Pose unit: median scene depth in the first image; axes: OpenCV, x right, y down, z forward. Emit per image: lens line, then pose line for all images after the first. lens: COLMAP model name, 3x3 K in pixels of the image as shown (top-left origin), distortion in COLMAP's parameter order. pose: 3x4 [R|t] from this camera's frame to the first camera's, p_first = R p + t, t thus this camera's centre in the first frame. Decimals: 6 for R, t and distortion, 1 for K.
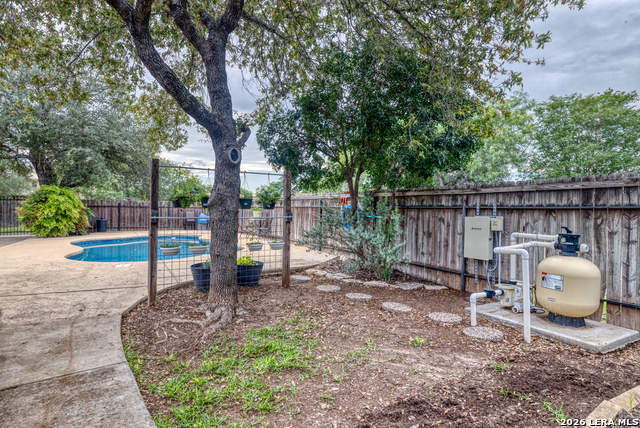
lens RADIAL K [[354.1, 0, 319.0], [0, 354.1, 211.8], [0, 0, 1]] dist [-0.000811, -0.000048]
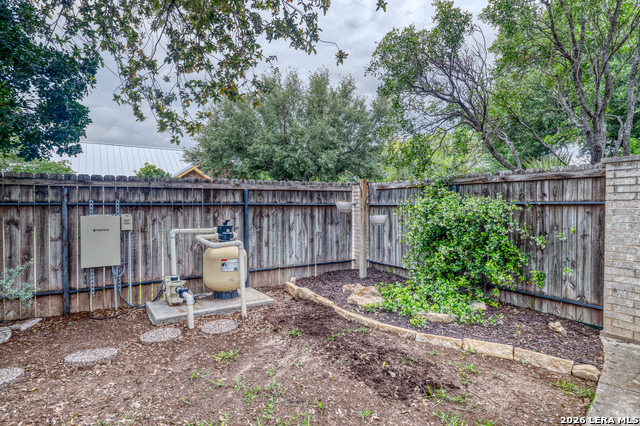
lens RADIAL K [[354.1, 0, 319.0], [0, 354.1, 210.8], [0, 0, 1]] dist [-0.000811, -0.000048]
pose [[-0.061449, -0.024945, 0.997798, -0.488720], [0.008209, 0.999641, 0.025497, -0.016236], [-0.998076, 0.009757, -0.061223, 0.651156]]
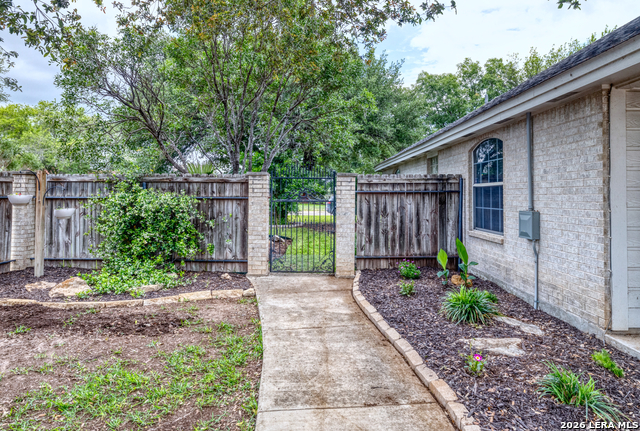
lens RADIAL K [[379.7, 0, 319.5], [0, 379.7, 195.6], [0, 0, 1]] dist [-0.002419, -0.000801]
pose [[-0.865559, -0.014998, 0.500583, -0.693895], [-0.009999, 0.999870, 0.012669, -0.038527], [-0.500708, 0.005960, -0.865596, 1.072381]]
